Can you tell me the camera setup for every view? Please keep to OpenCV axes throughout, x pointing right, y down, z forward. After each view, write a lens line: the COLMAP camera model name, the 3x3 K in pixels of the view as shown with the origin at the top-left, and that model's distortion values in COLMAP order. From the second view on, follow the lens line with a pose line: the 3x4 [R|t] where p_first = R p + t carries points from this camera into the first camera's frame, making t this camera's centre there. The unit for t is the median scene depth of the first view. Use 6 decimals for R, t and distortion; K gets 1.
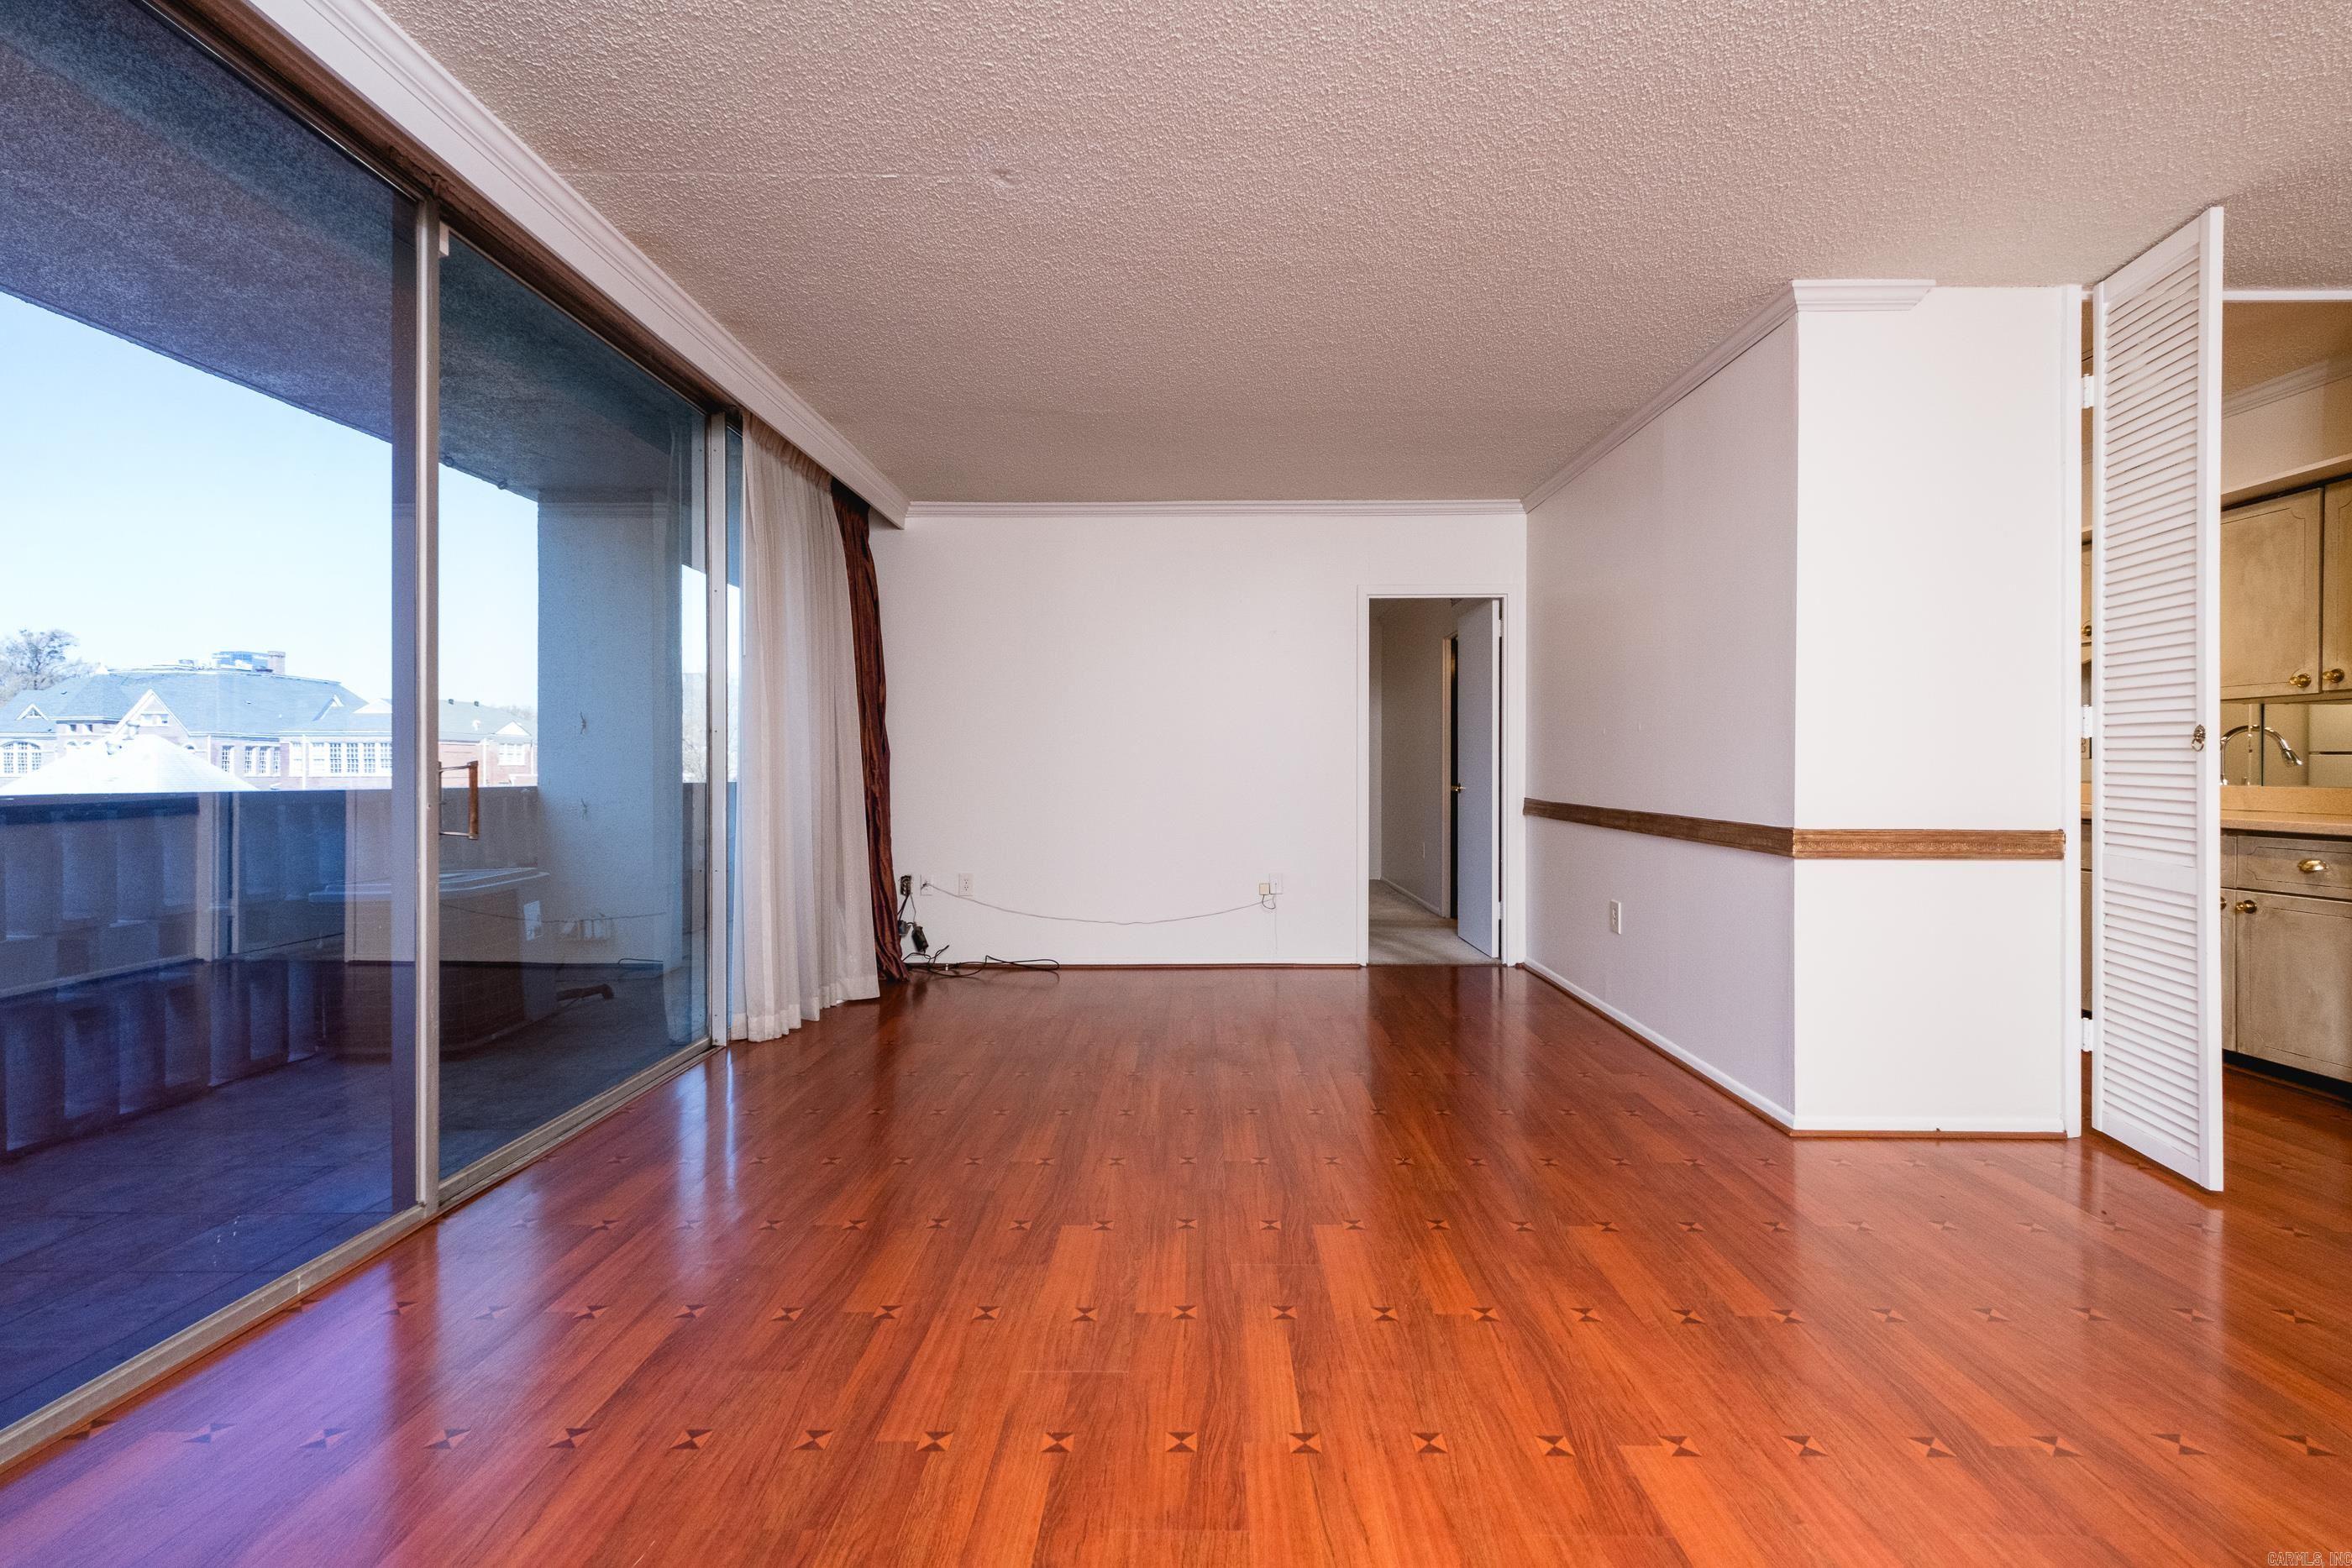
lens RADIAL K [[1029.9, 0, 1173.0], [0, 1029.9, 774.4], [0, 0, 1]] dist [-0.001456, -0.001085]
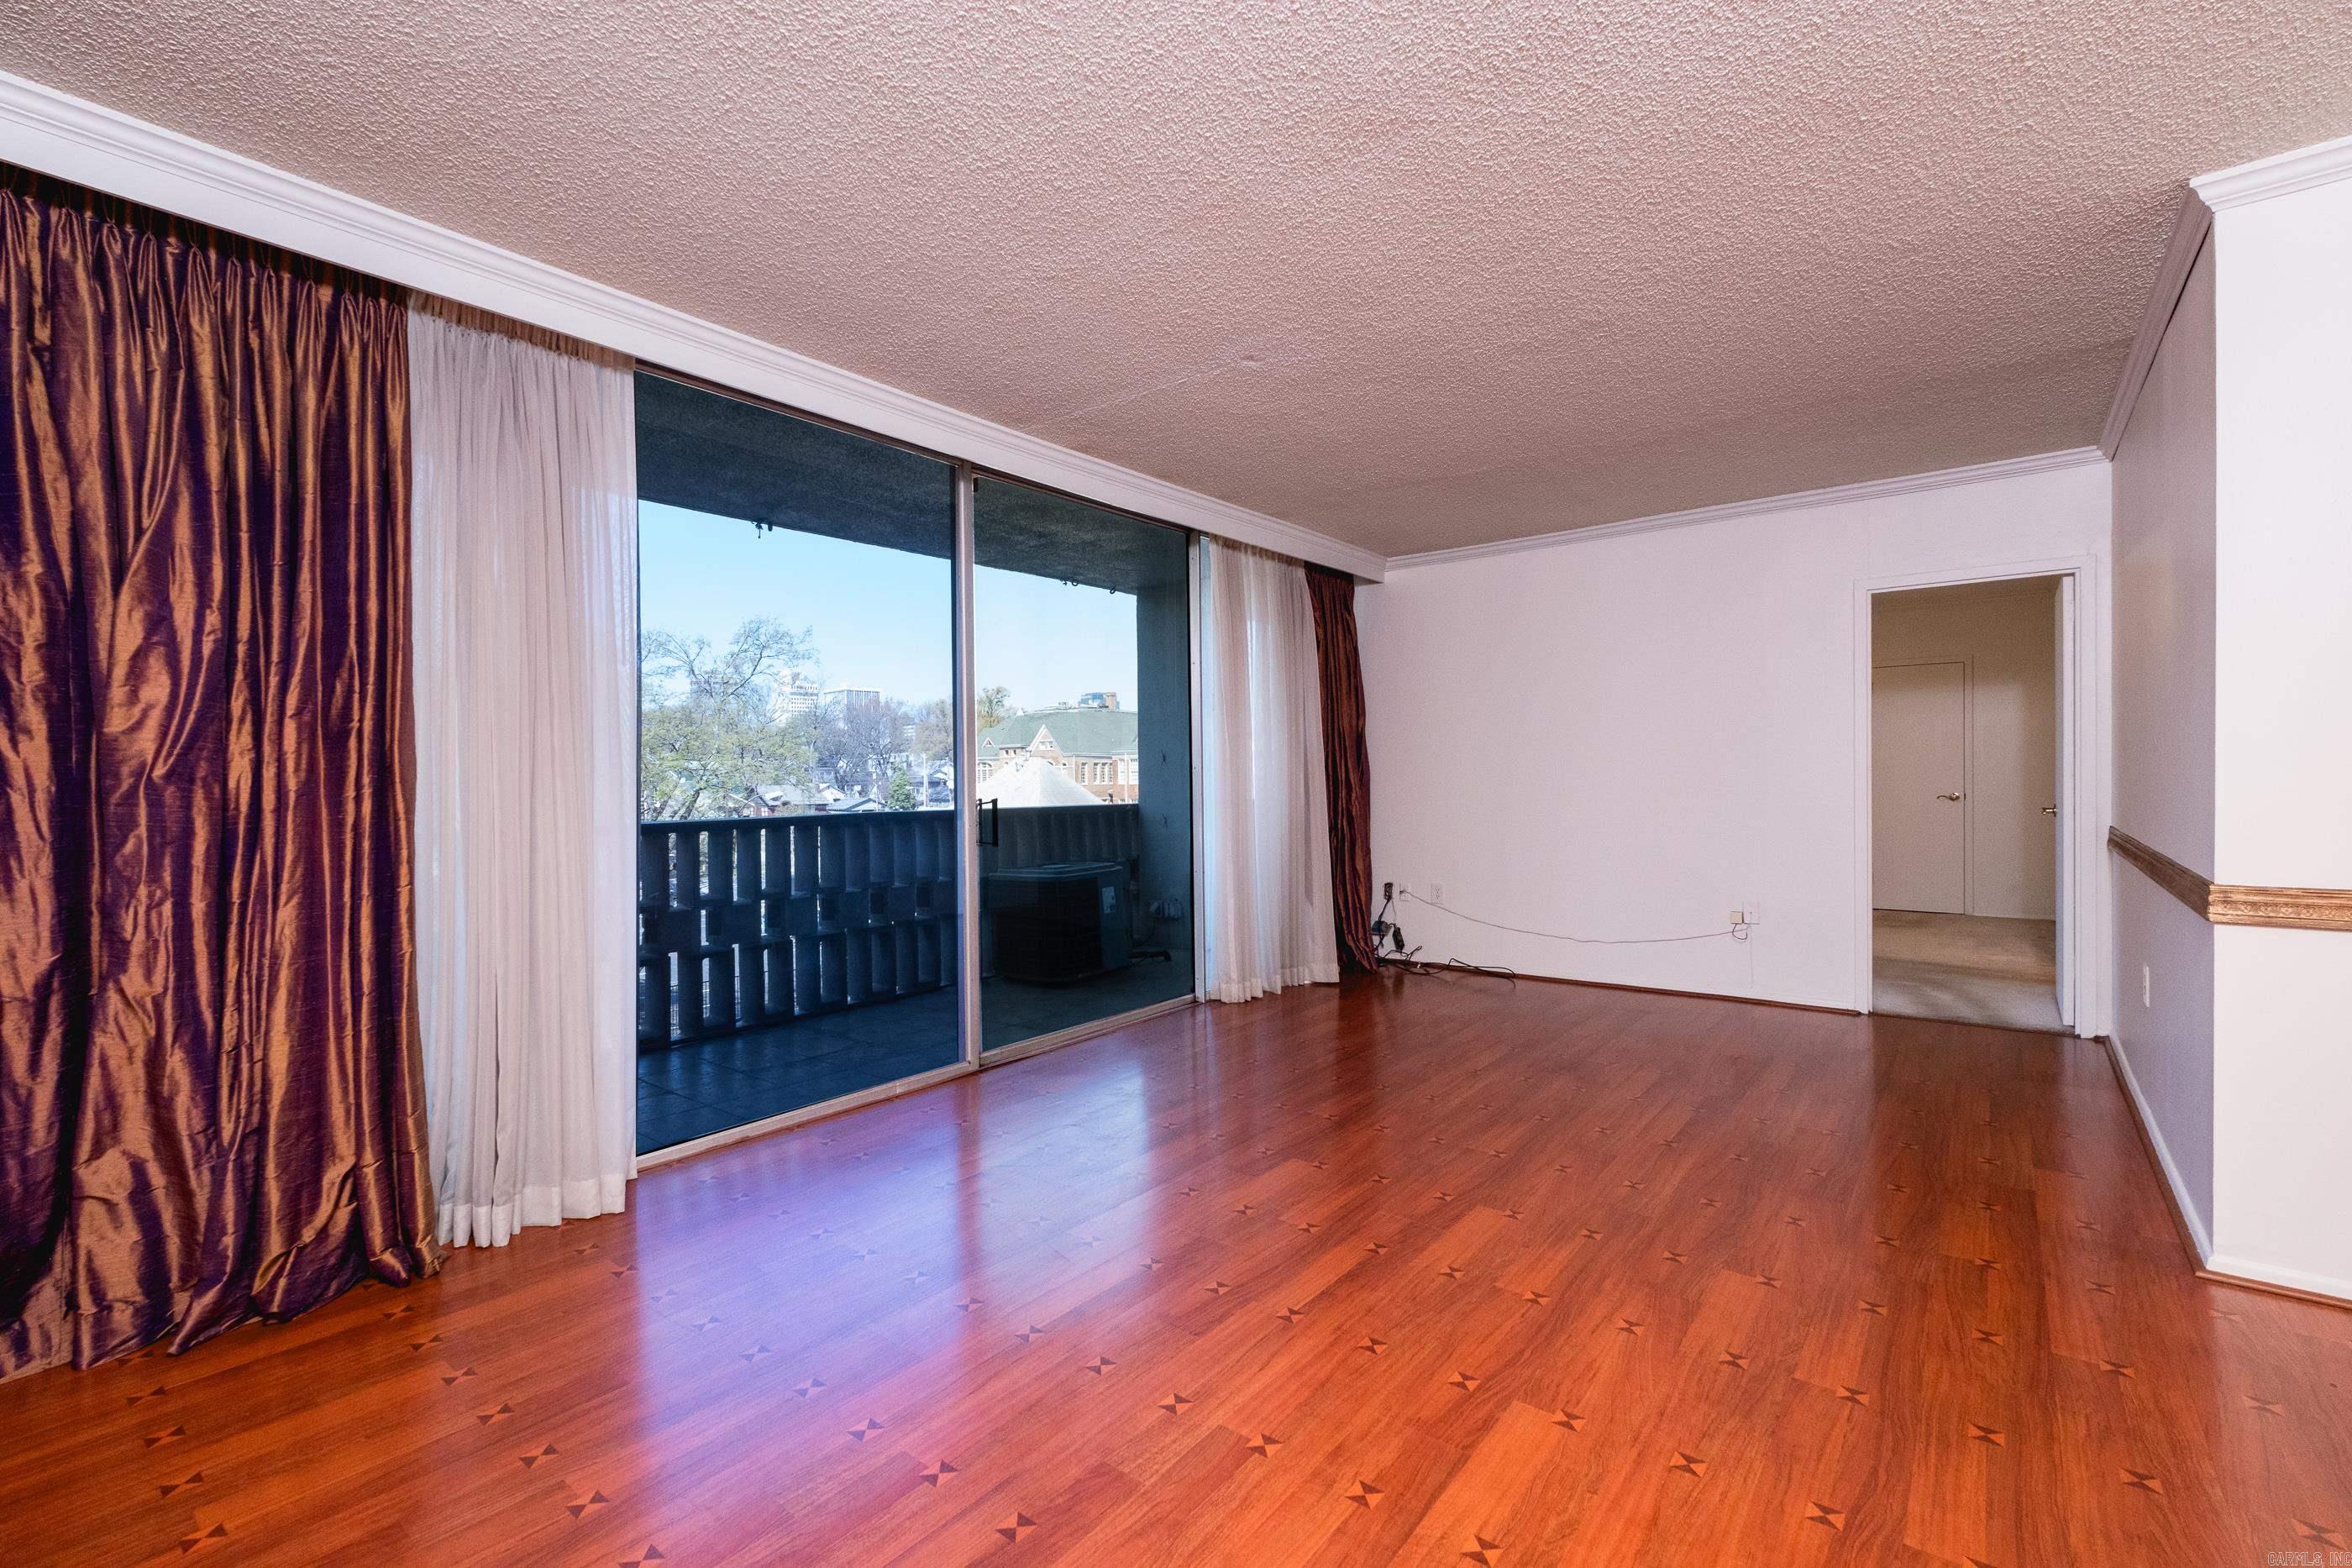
lens RADIAL K [[1002.7, 0, 1163.6], [0, 1002.7, 789.9], [0, 0, 1]] dist [-0.000886, -0.000317]
pose [[0.787784, -0.002392, -0.615947, 0.277415], [0.008707, 0.999936, 0.007253, -0.019207], [0.615890, -0.011077, 0.787755, -0.047964]]
